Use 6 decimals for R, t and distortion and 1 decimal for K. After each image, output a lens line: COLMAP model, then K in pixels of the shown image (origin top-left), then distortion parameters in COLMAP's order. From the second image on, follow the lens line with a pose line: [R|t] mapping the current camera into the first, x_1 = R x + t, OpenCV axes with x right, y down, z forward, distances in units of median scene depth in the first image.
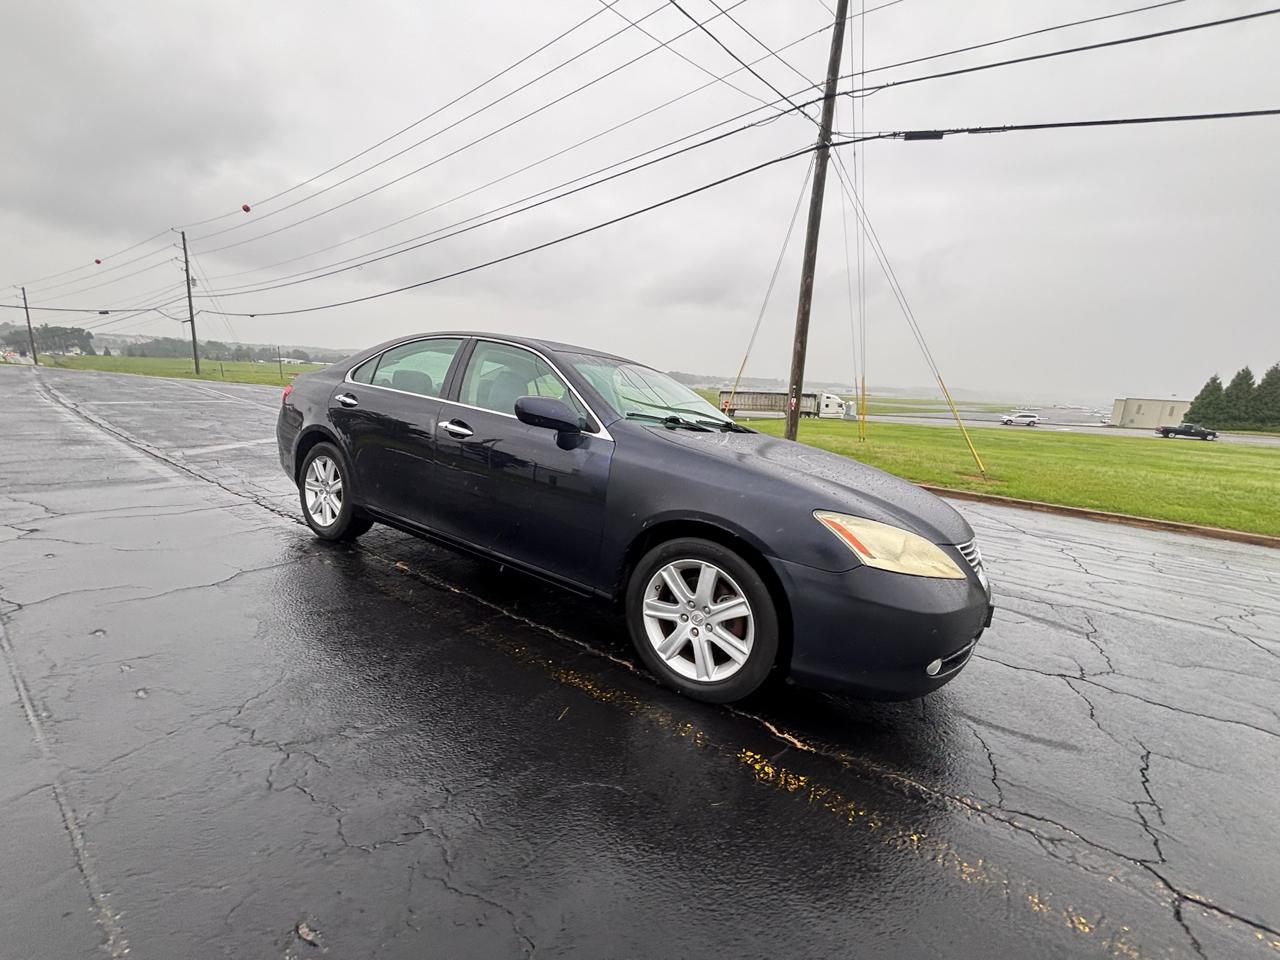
lens RADIAL K [[510.6, 0, 637.0], [0, 510.6, 479.2], [0, 0, 1]] dist [0.000811, 0.000128]
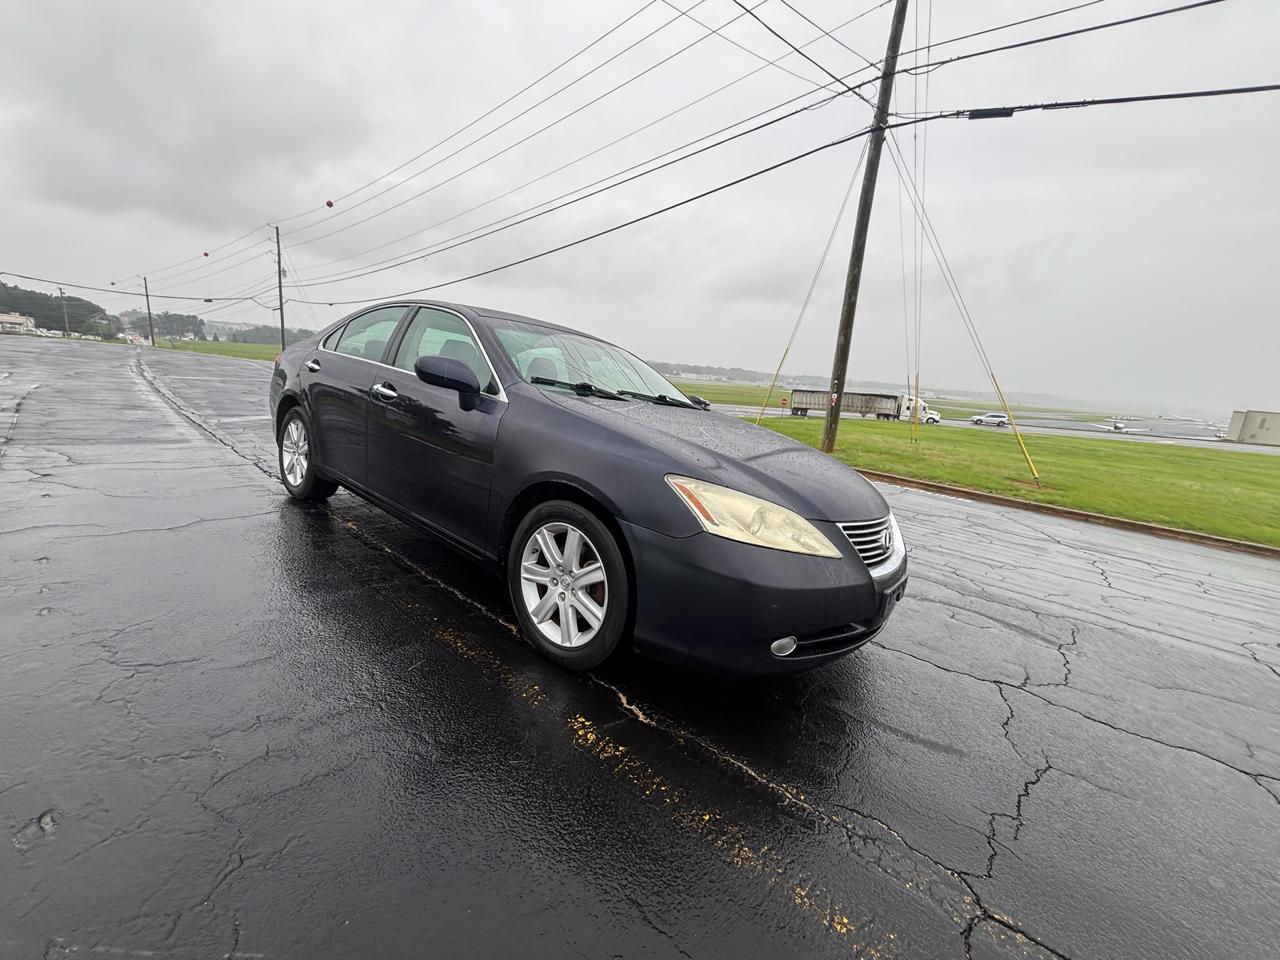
lens RADIAL K [[509.6, 0, 638.6], [0, 509.6, 479.2], [0, 0, 1]] dist [0.001176, 0.000489]
pose [[0.993317, 0.048075, -0.104932, 0.207276], [-0.047054, 0.998818, 0.012191, 0.032310], [0.105394, -0.007172, 0.994405, 0.025263]]
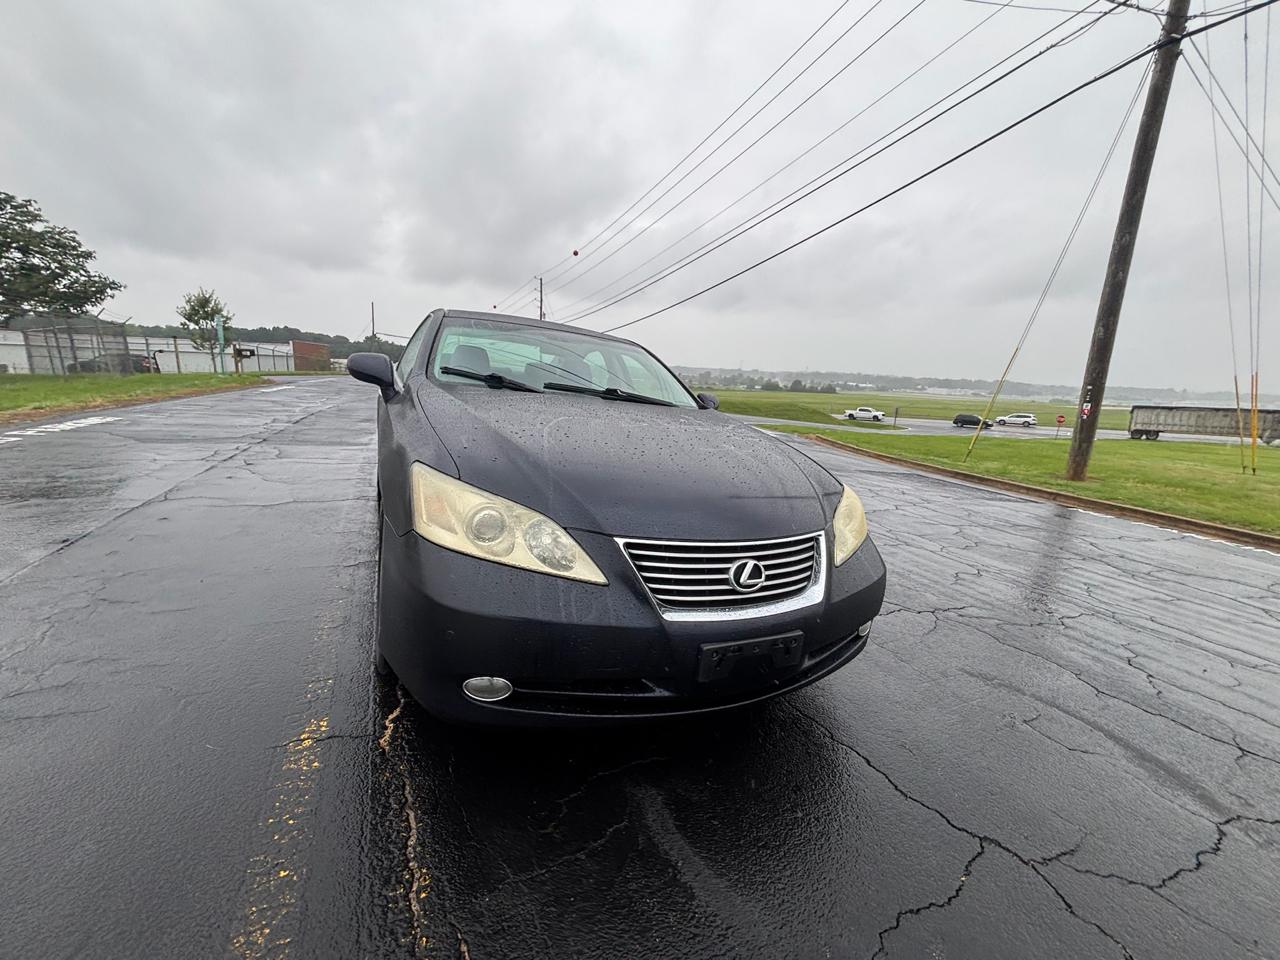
lens RADIAL K [[511.5, 0, 638.2], [0, 511.5, 478.9], [0, 0, 1]] dist [-0.001122, 0.000334]
pose [[0.858920, 0.083129, -0.505317, 0.566929], [-0.094540, 0.995516, 0.003074, 0.027093], [0.503307, 0.045133, 0.862928, 0.245817]]
